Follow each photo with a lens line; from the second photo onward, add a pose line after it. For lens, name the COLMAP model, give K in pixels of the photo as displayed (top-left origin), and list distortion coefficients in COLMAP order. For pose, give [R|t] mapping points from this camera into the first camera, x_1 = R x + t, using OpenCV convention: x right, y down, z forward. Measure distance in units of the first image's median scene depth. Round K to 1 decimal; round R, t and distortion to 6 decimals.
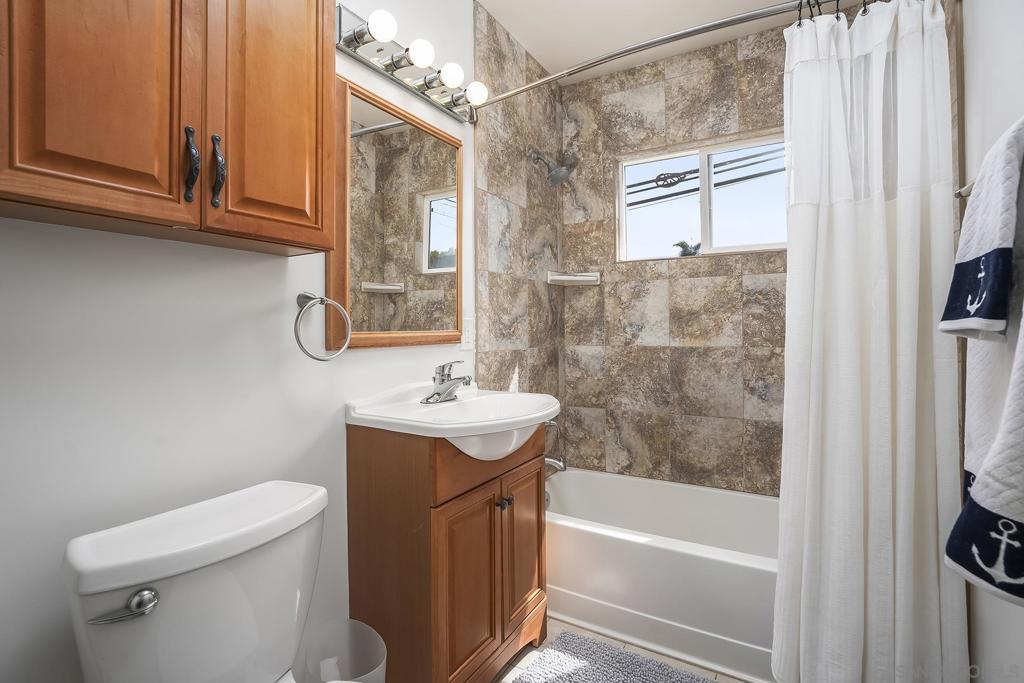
lens RADIAL K [[470.7, 0, 511.3], [0, 470.7, 328.4], [0, 0, 1]] dist [-0.027181, 0.000262]
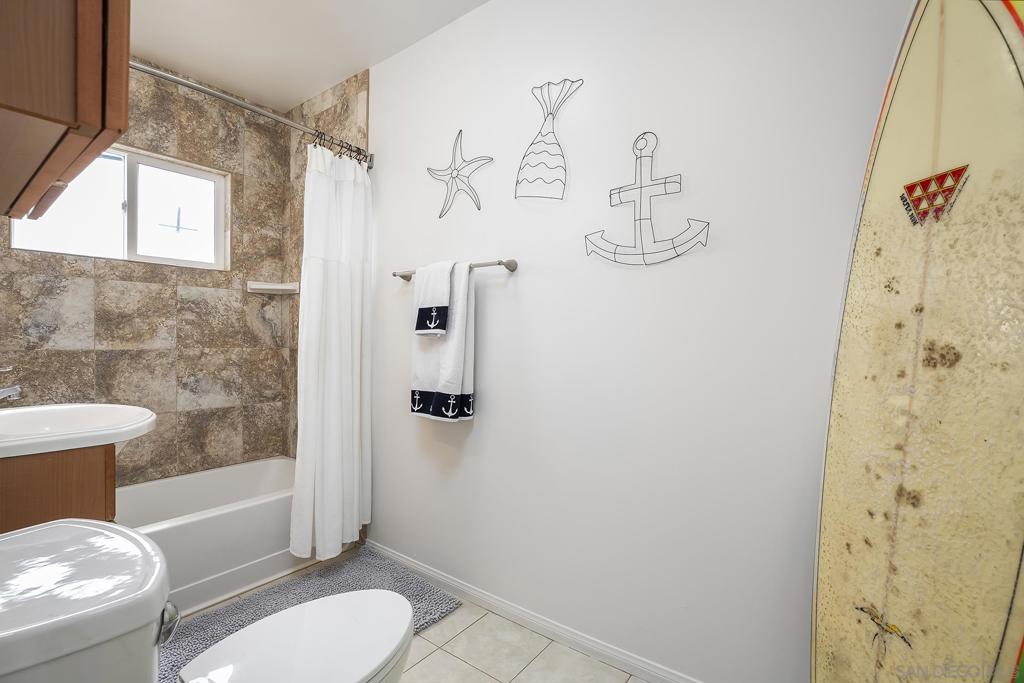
lens RADIAL K [[469.9, 0, 506.4], [0, 469.9, 350.2], [0, 0, 1]] dist [-0.000788, -0.000104]
pose [[0.120429, -0.021785, 0.992483, -0.533581], [-0.009130, 0.999693, 0.023051, 0.010132], [-0.992680, -0.011837, 0.120193, 0.065932]]
